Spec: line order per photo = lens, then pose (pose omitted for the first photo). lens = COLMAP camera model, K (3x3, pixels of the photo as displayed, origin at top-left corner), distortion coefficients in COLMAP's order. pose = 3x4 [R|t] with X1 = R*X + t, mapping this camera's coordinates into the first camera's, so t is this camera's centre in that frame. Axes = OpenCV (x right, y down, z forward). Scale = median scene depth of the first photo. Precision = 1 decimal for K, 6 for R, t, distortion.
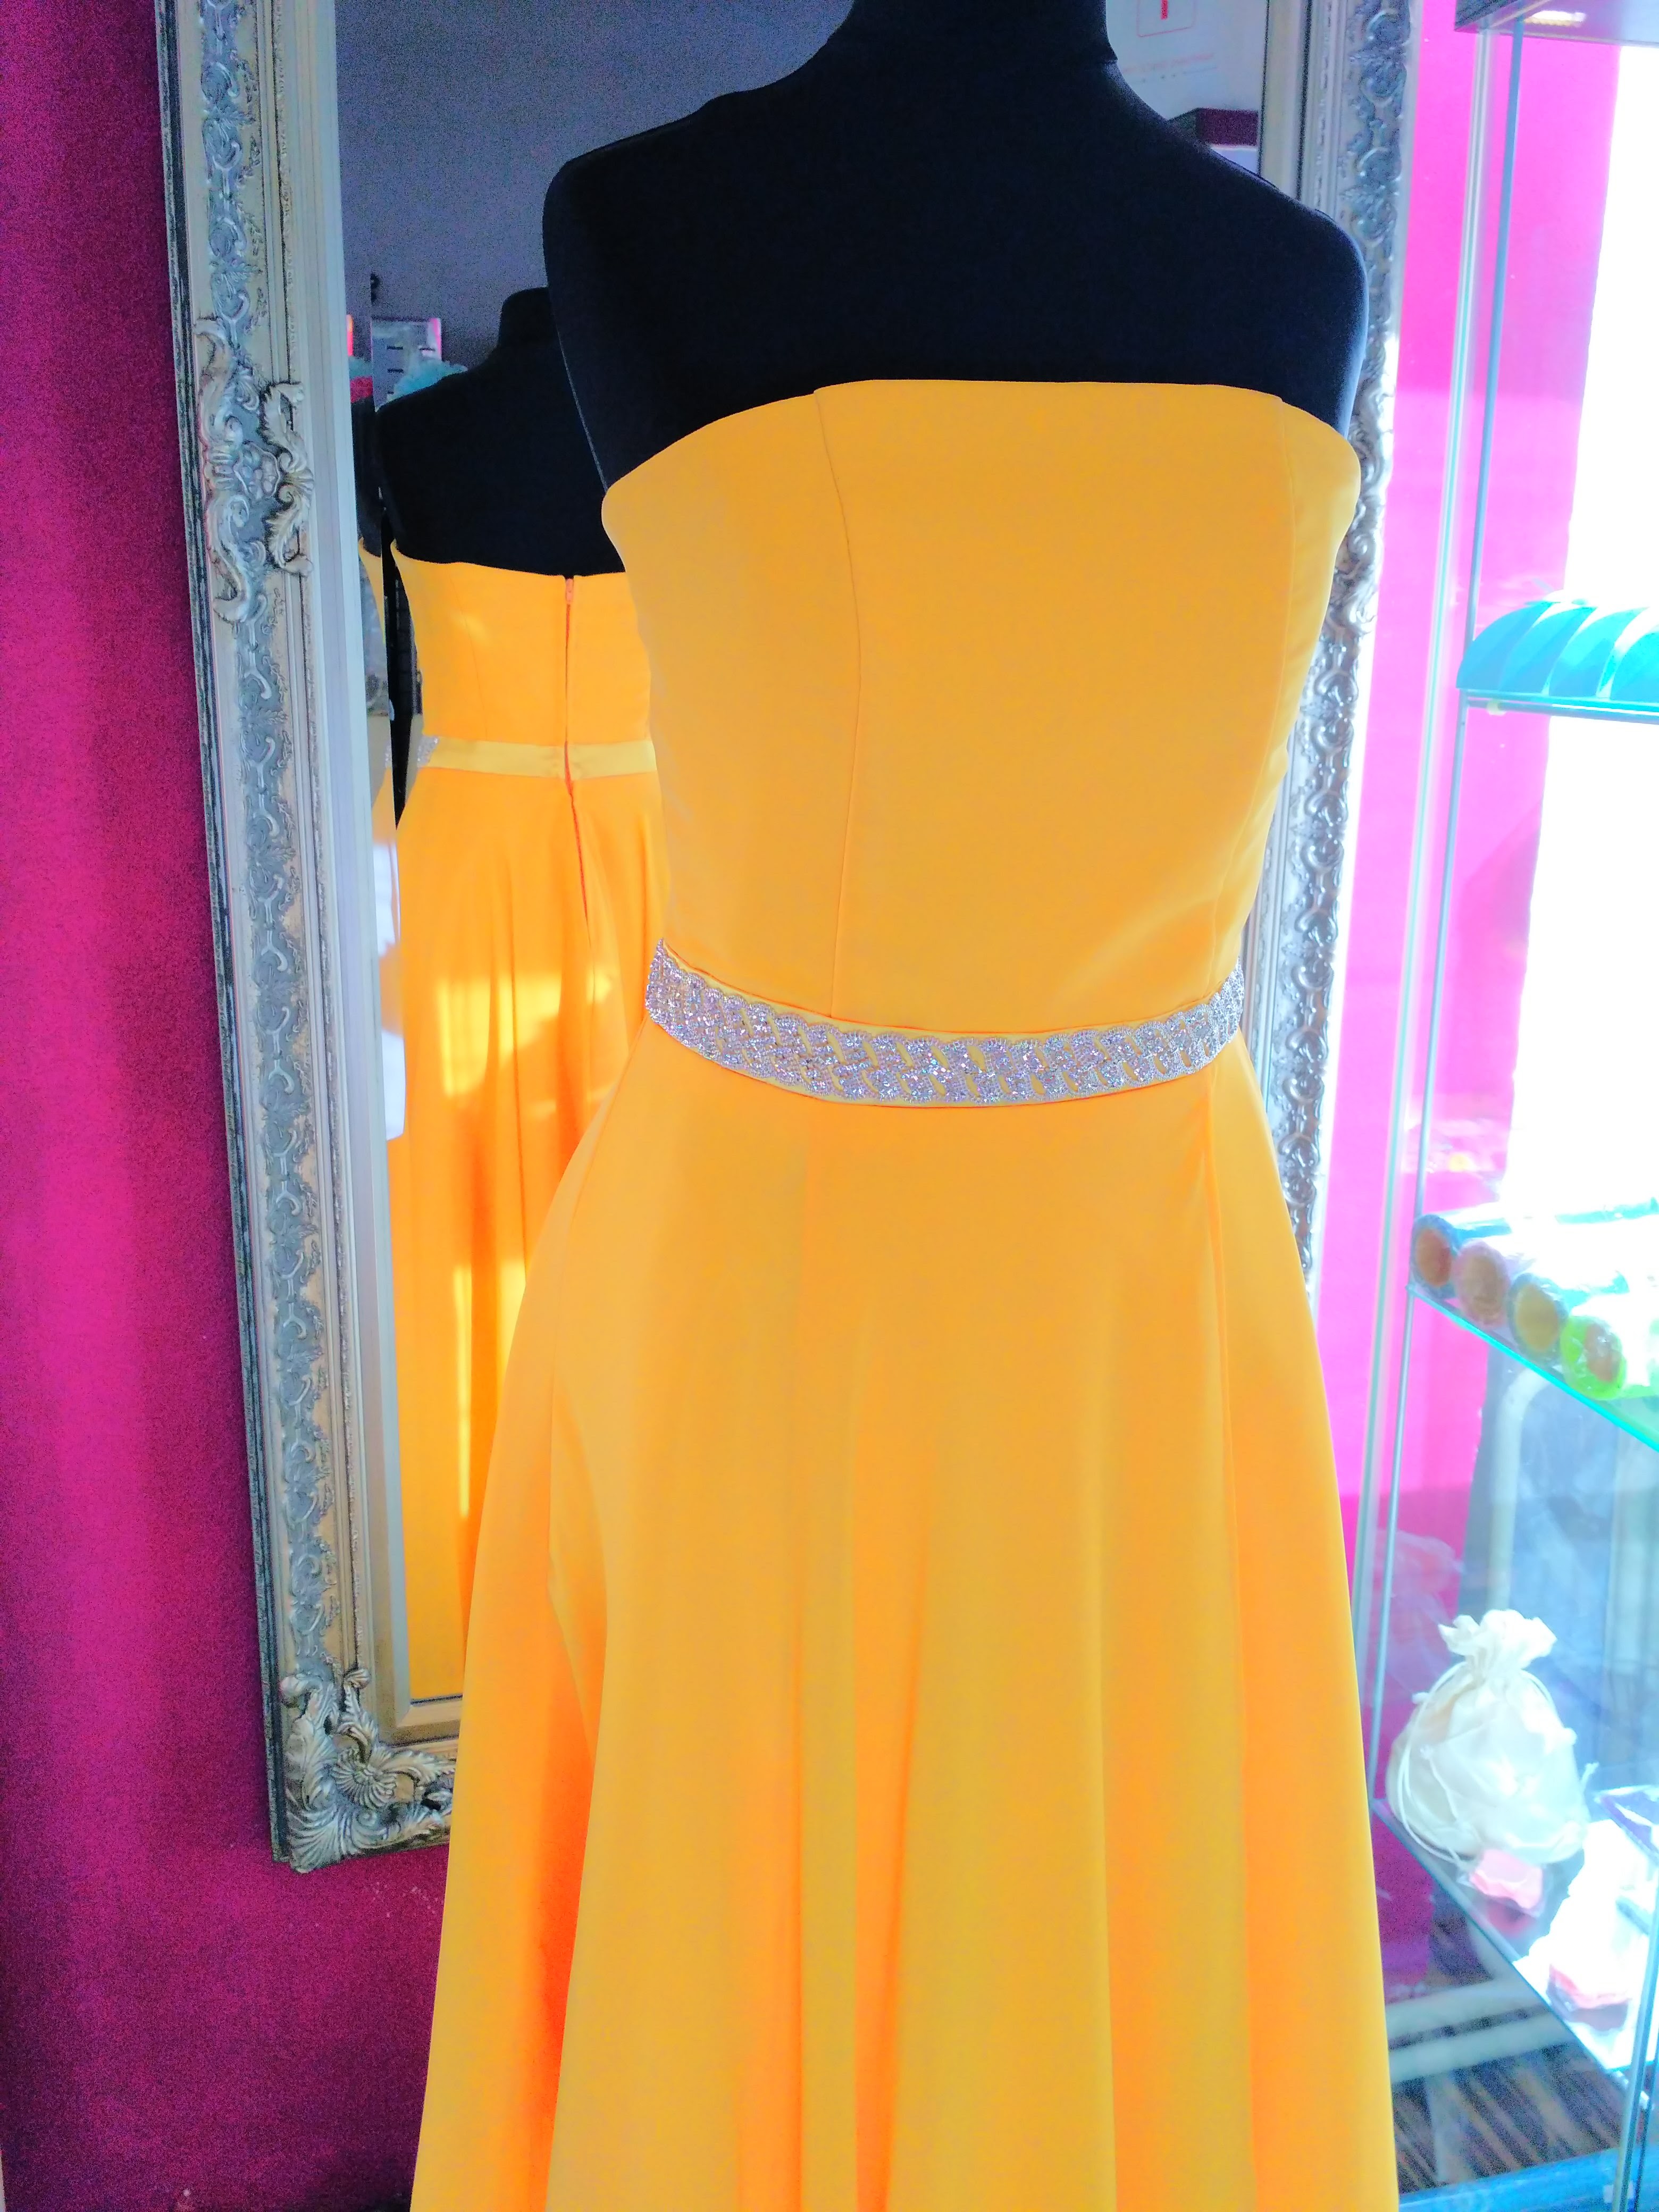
lens RADIAL K [[2030.7, 0, 819.0], [0, 2030.7, 1104.8], [0, 0, 1]] dist [0.024635, 0.000000]
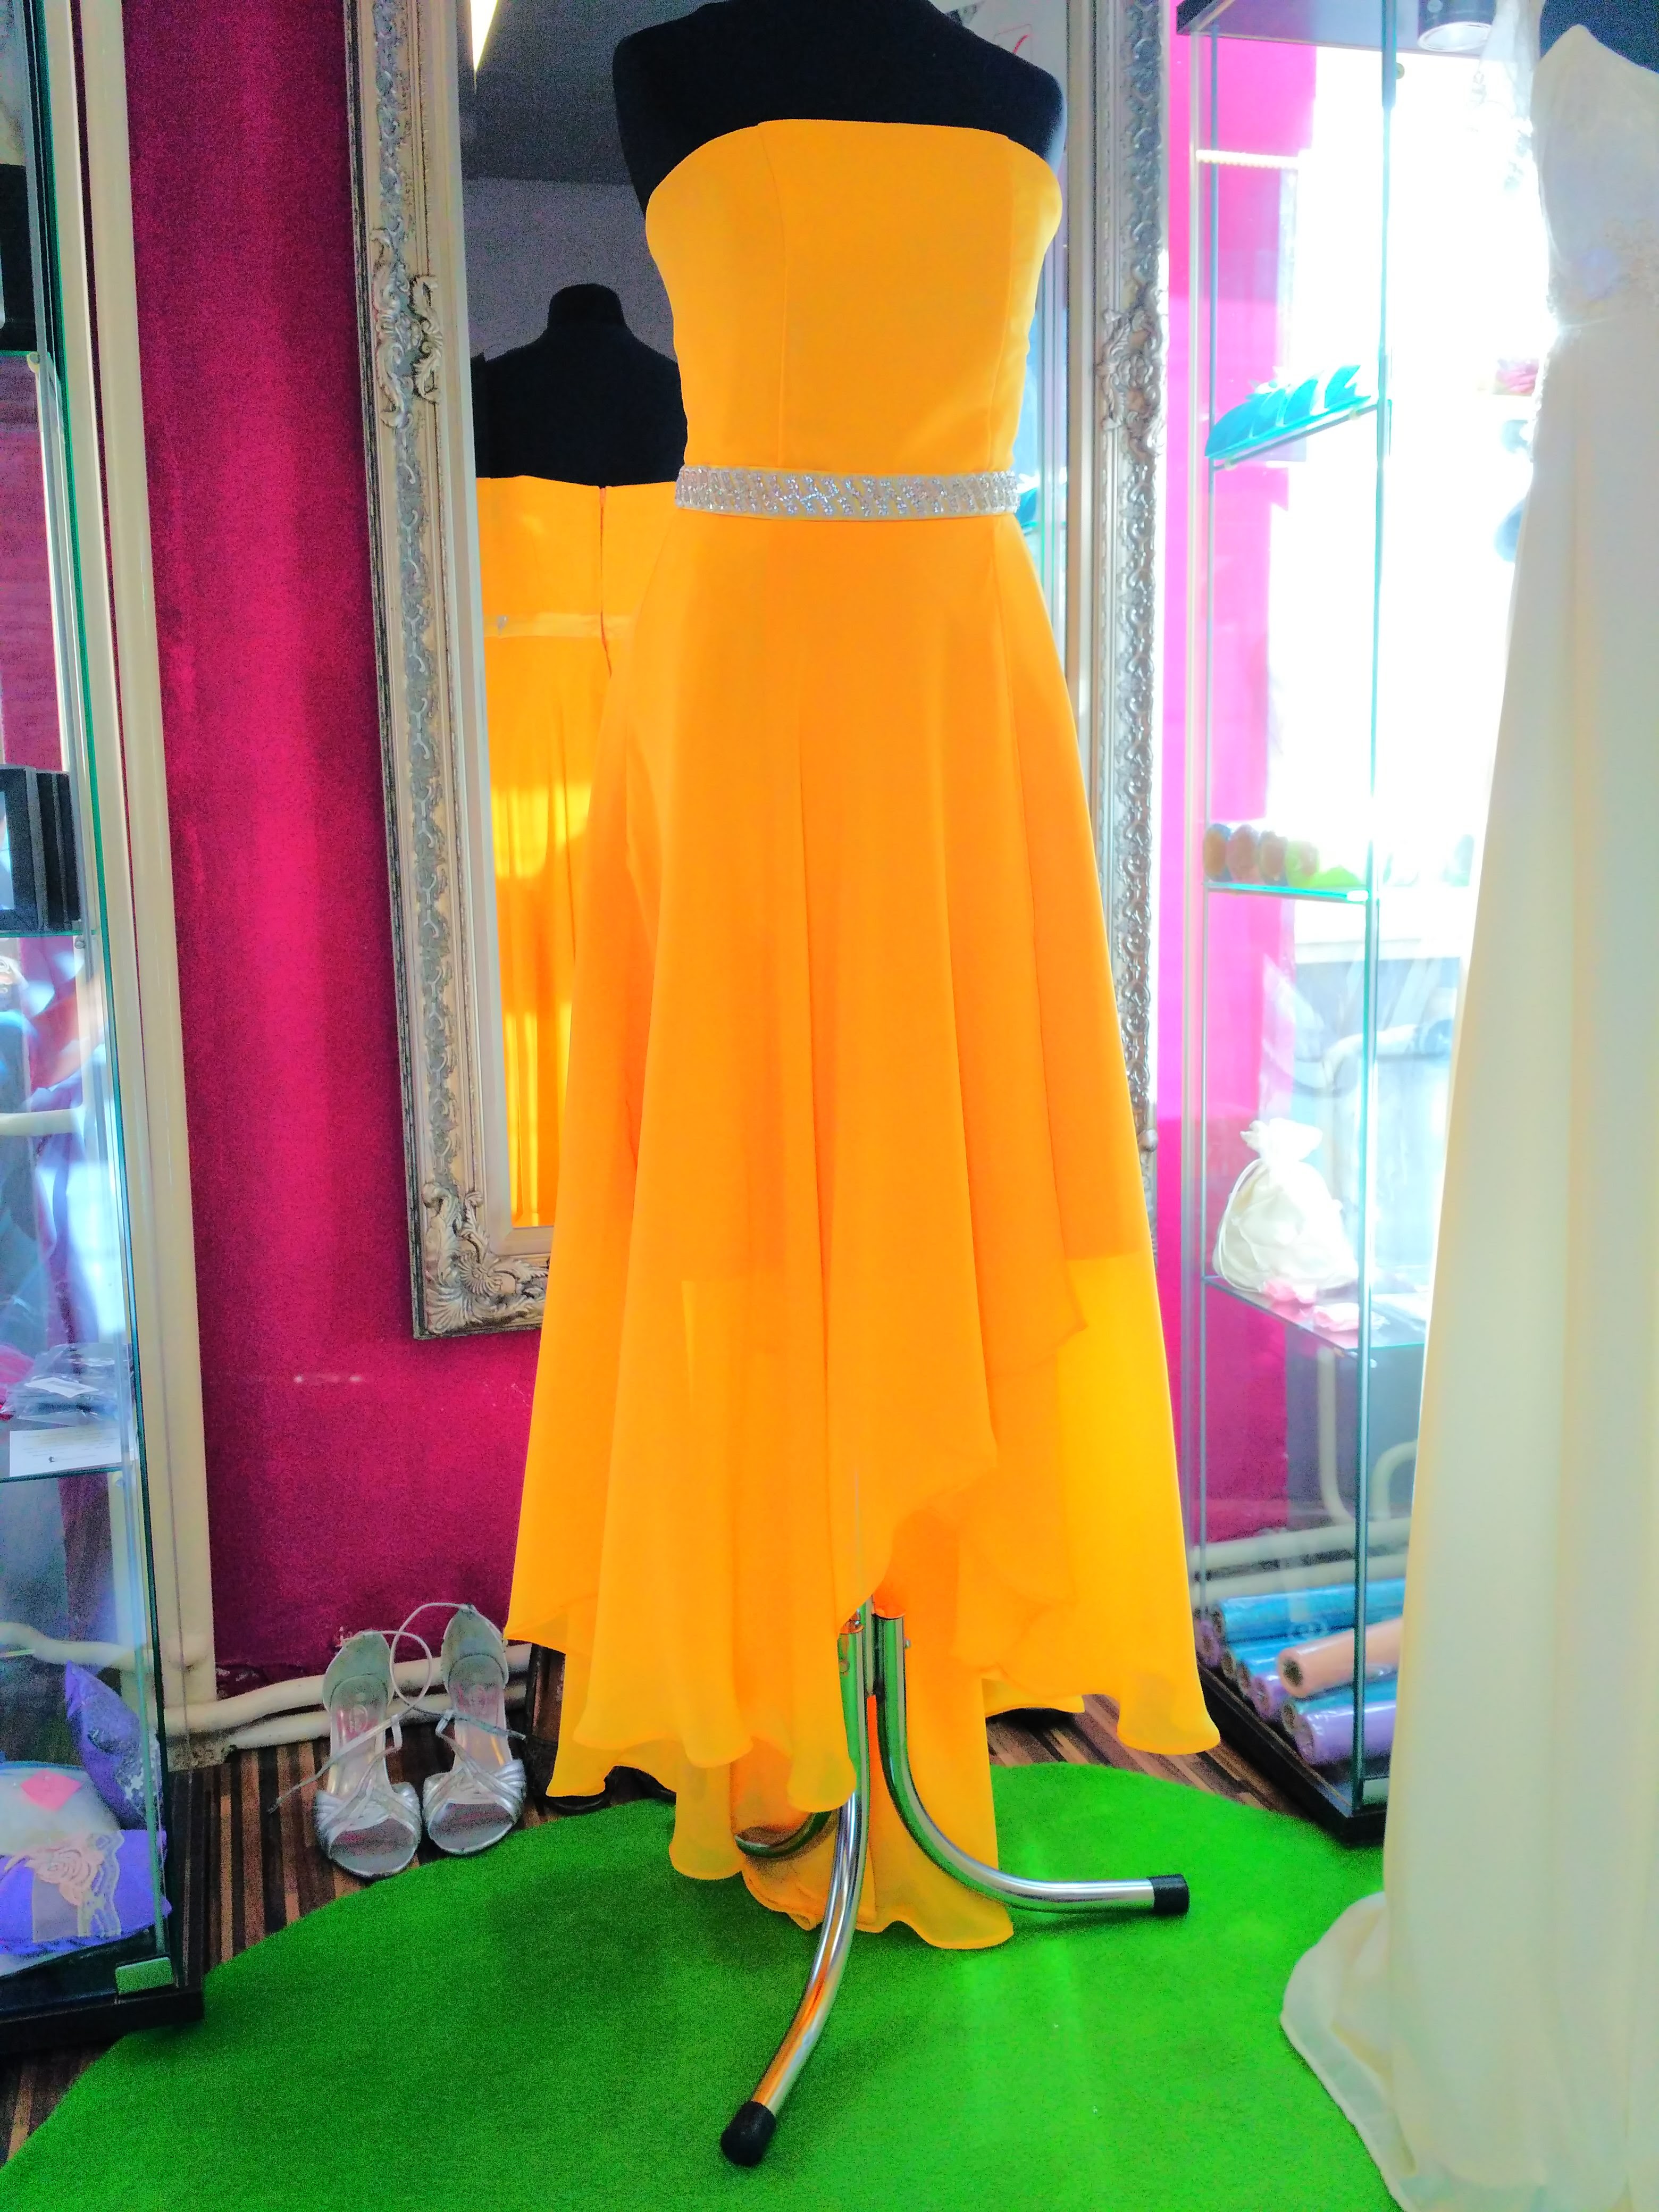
lens RADIAL K [[2030.7, 0, 833.6], [0, 2030.7, 1103.4], [0, 0, 1]] dist [0.024635, 0.000000]
pose [[0.999517, -0.030398, 0.006527, 0.013851], [0.030887, 0.994830, -0.096743, 0.380723], [-0.003553, 0.096898, 0.995288, -0.419465]]
